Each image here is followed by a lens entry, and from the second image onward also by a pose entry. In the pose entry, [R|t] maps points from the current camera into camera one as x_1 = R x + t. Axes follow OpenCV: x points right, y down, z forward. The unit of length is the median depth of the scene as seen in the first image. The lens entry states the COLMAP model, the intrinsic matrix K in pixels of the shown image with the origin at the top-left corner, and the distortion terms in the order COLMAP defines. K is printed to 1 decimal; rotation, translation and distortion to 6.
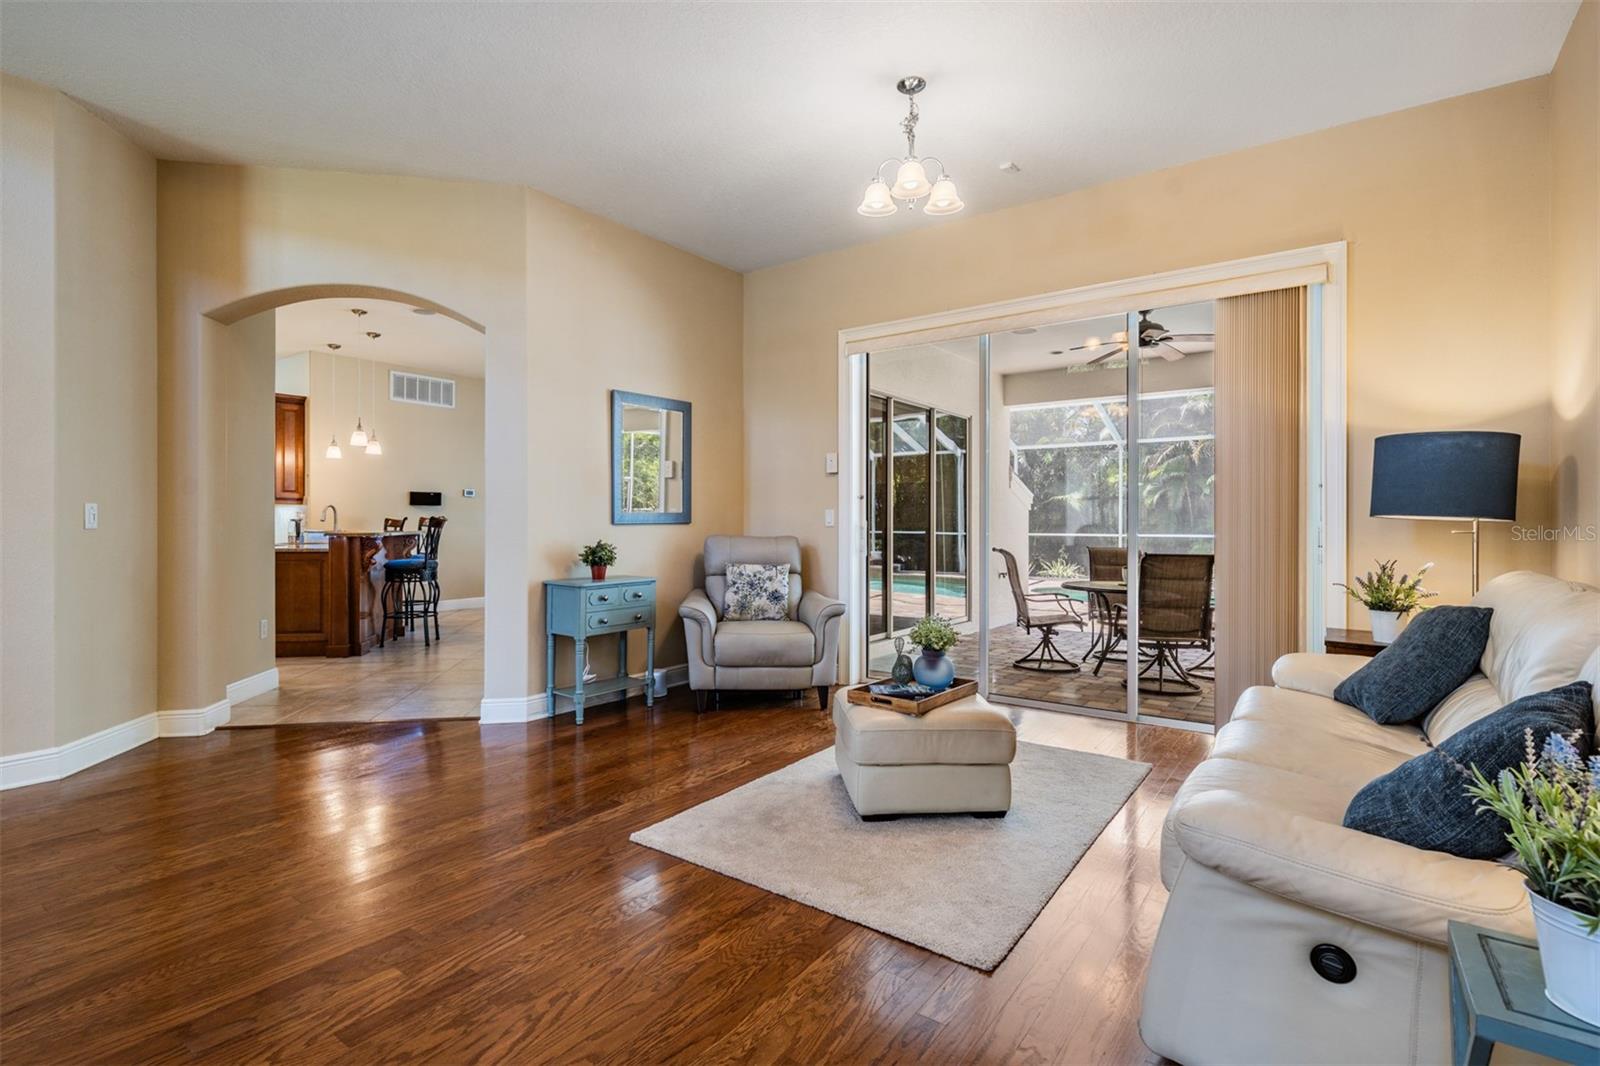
lens RADIAL K [[759.8, 0, 793.1], [0, 759.8, 525.4], [0, 0, 1]] dist [0.001234, 0.000193]
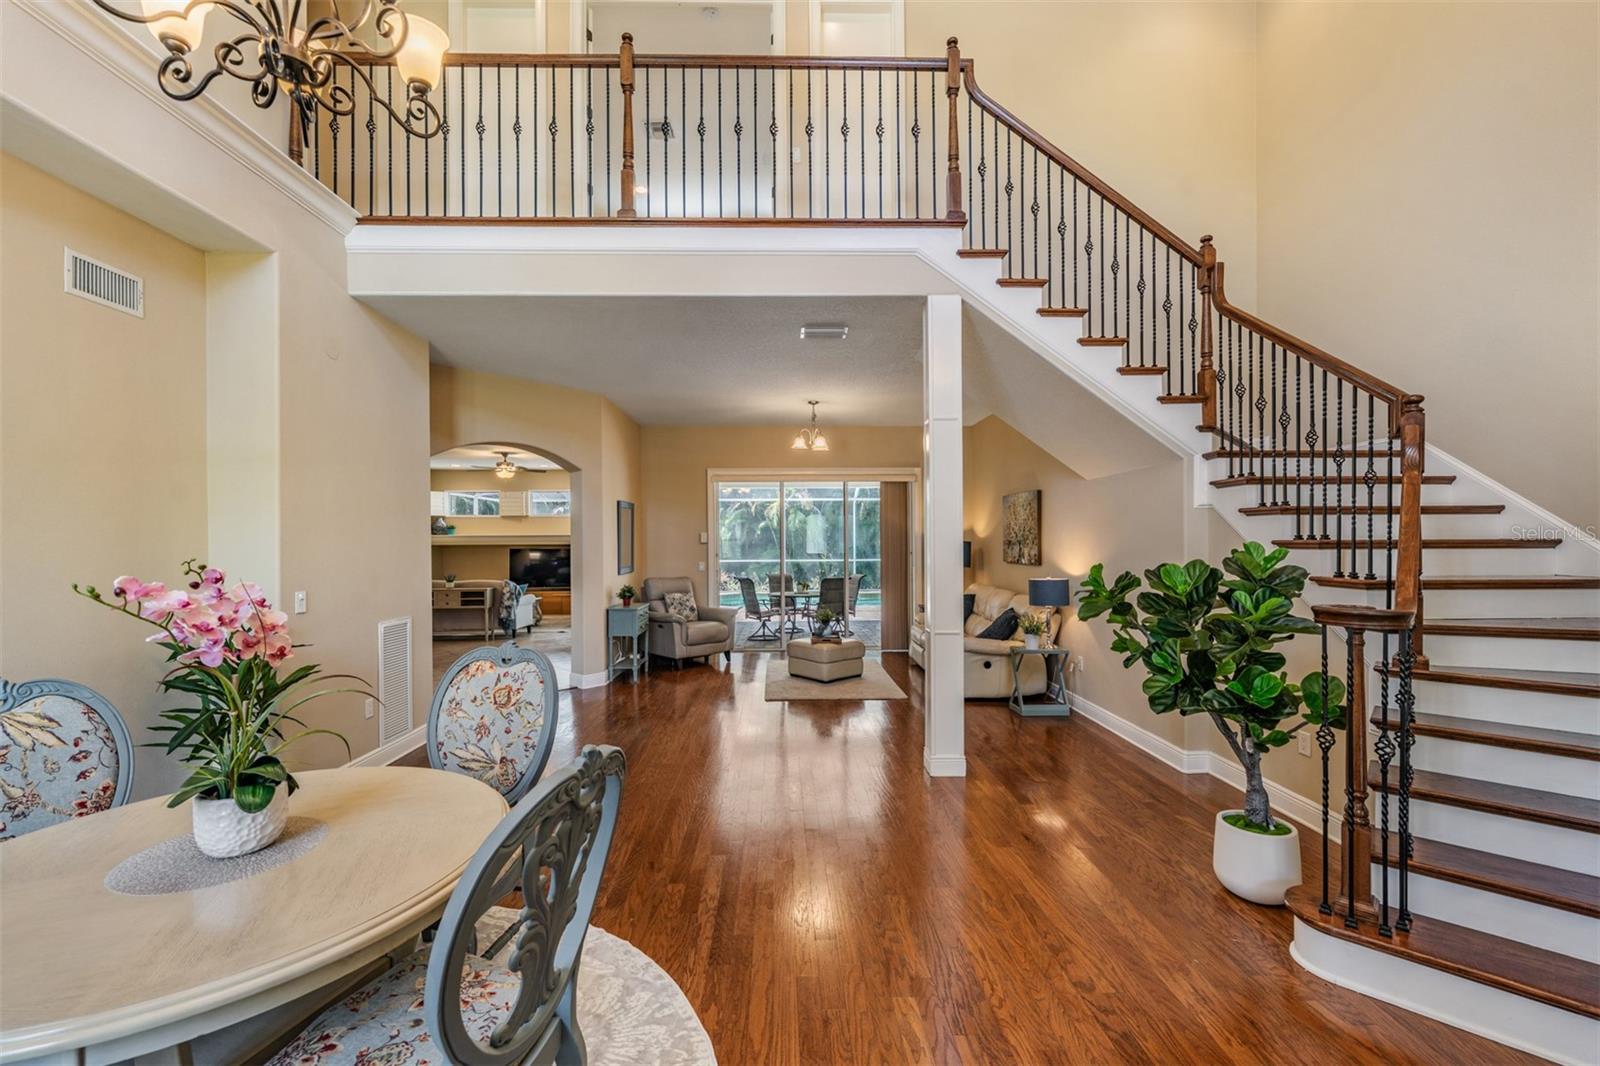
lens RADIAL K [[656.6, 0, 793.5], [0, 656.6, 543.3], [0, 0, 1]] dist [0.000317, -0.000244]
pose [[0.792994, -0.007738, 0.609180, -0.938613], [0.010194, 0.999948, -0.000567, -0.078250], [-0.609144, 0.006660, 0.793032, -0.534090]]
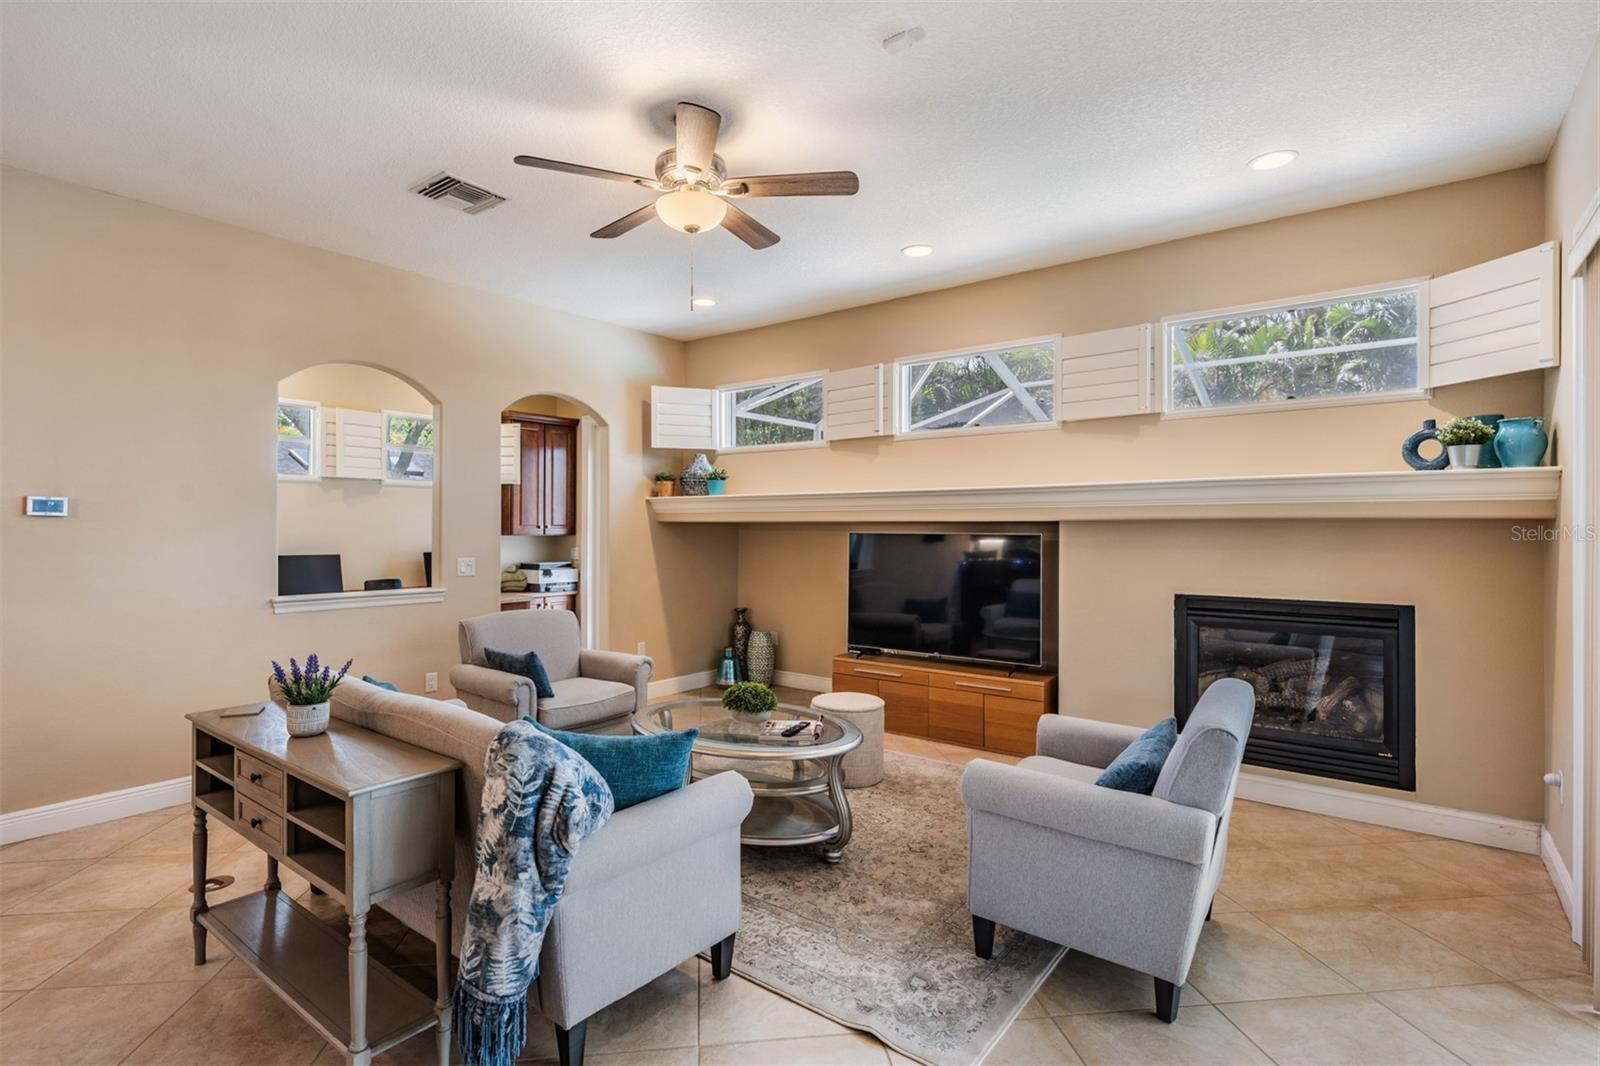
lens RADIAL K [[759.8, 0, 793.1], [0, 759.8, 525.4], [0, 0, 1]] dist [0.001234, 0.000193]
pose [[0.999845, -0.001325, -0.017556, -0.179974], [0.001176, 0.999963, -0.008528, -0.069189], [0.017566, 0.008506, 0.999810, 1.478673]]
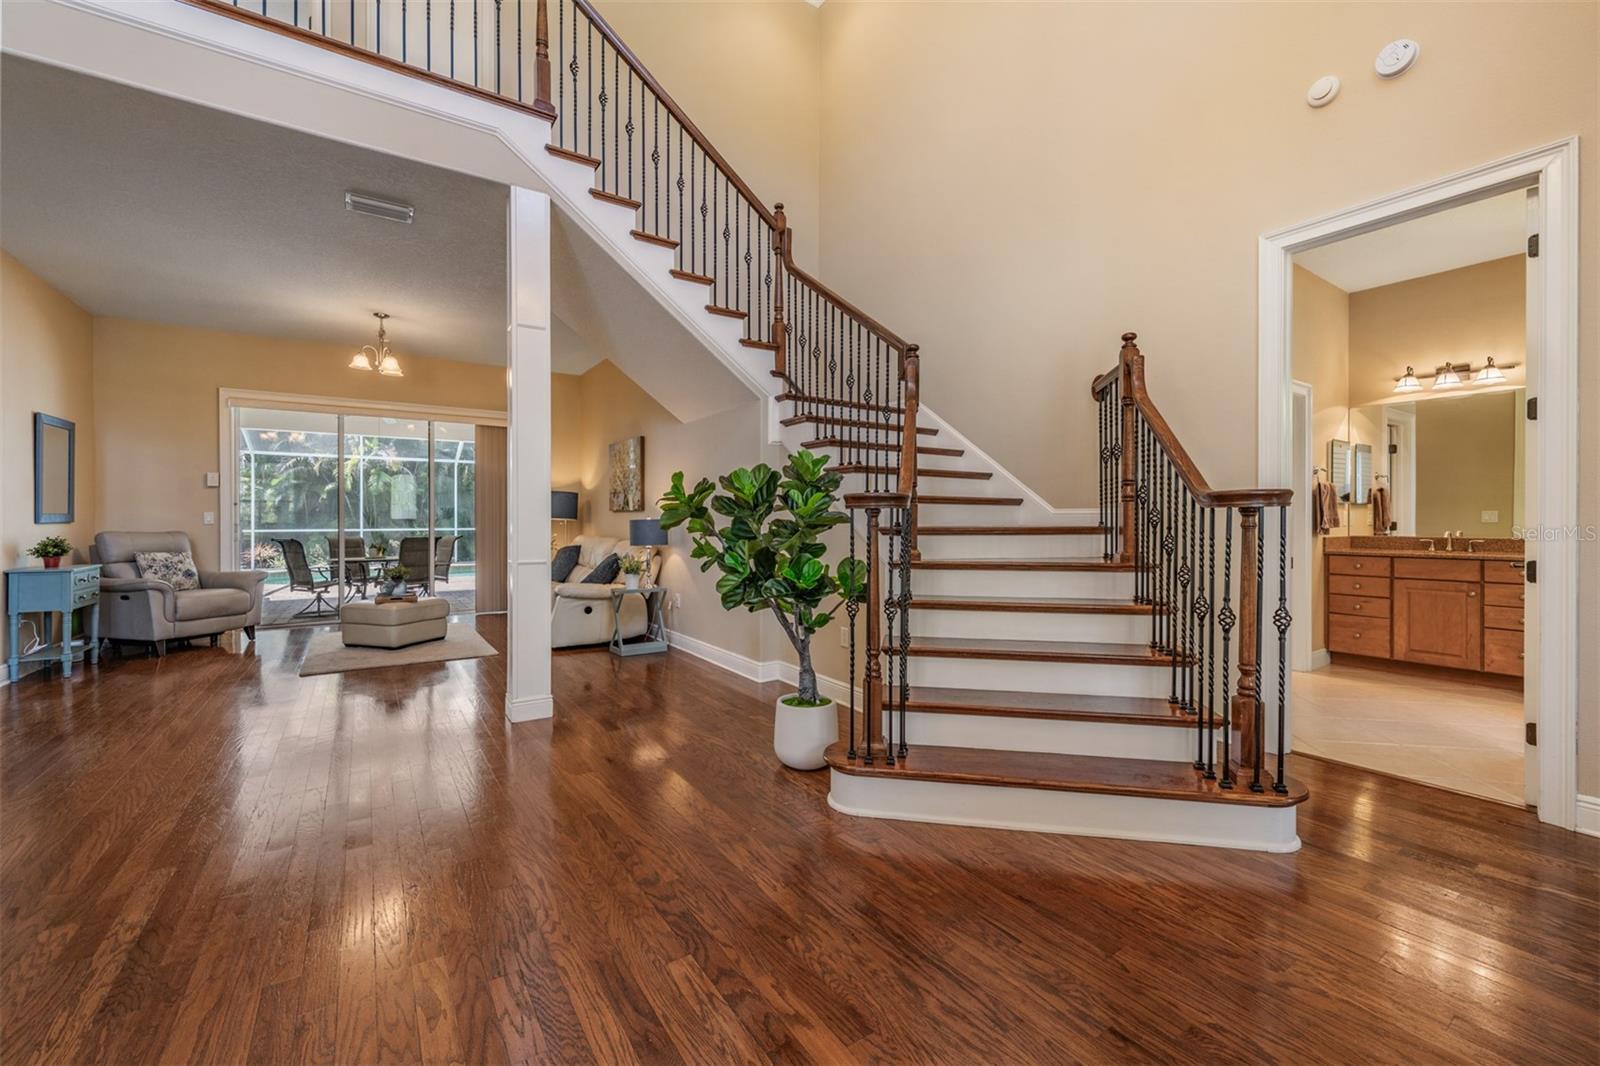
lens RADIAL K [[645.4, 0, 795.5], [0, 645.4, 523.0], [0, 0, 1]] dist [0.000388, -0.000032]
pose [[0.342540, -0.006292, 0.939482, -0.863369], [0.004801, 0.999976, 0.004947, -0.001664], [-0.939491, 0.002816, 0.342562, -0.531309]]
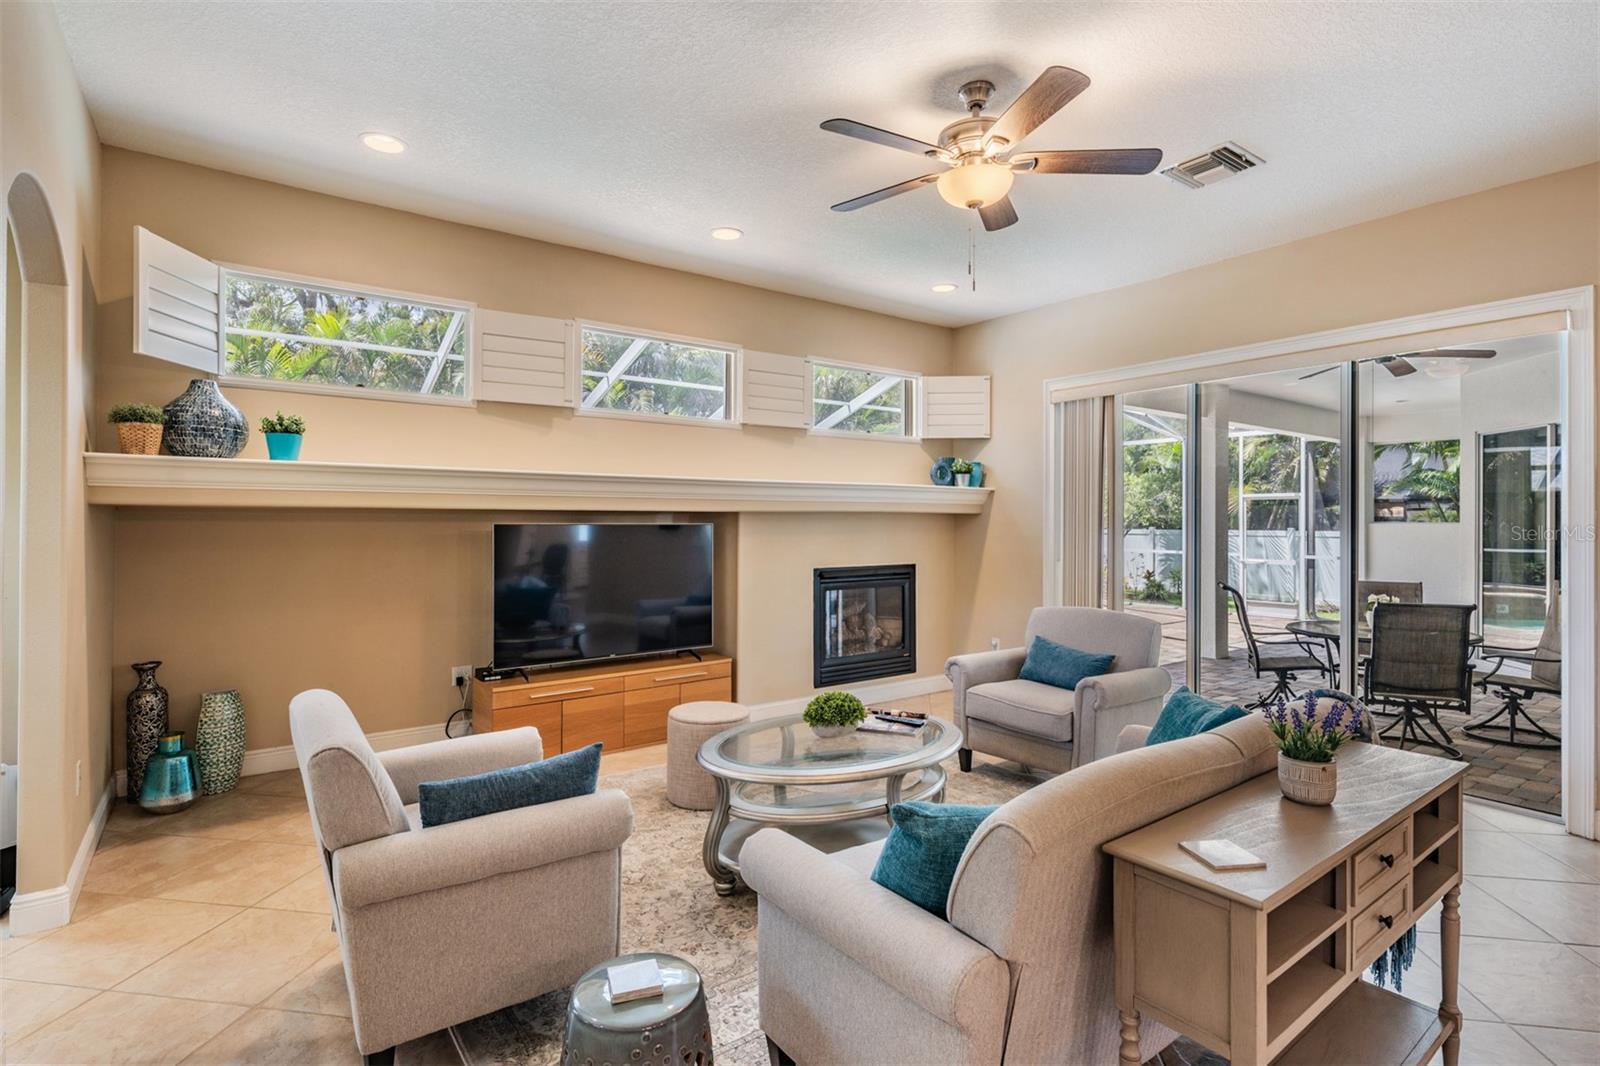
lens RADIAL K [[792.3, 0, 800.0], [0, 792.3, 533.0], [0, 0, 1]] dist [-0.002148, -0.000263]
pose [[0.291474, -0.010191, 0.956524, -0.985803], [0.008506, 0.999931, 0.008062, -0.059984], [-0.956541, 0.005786, 0.291541, 2.086784]]
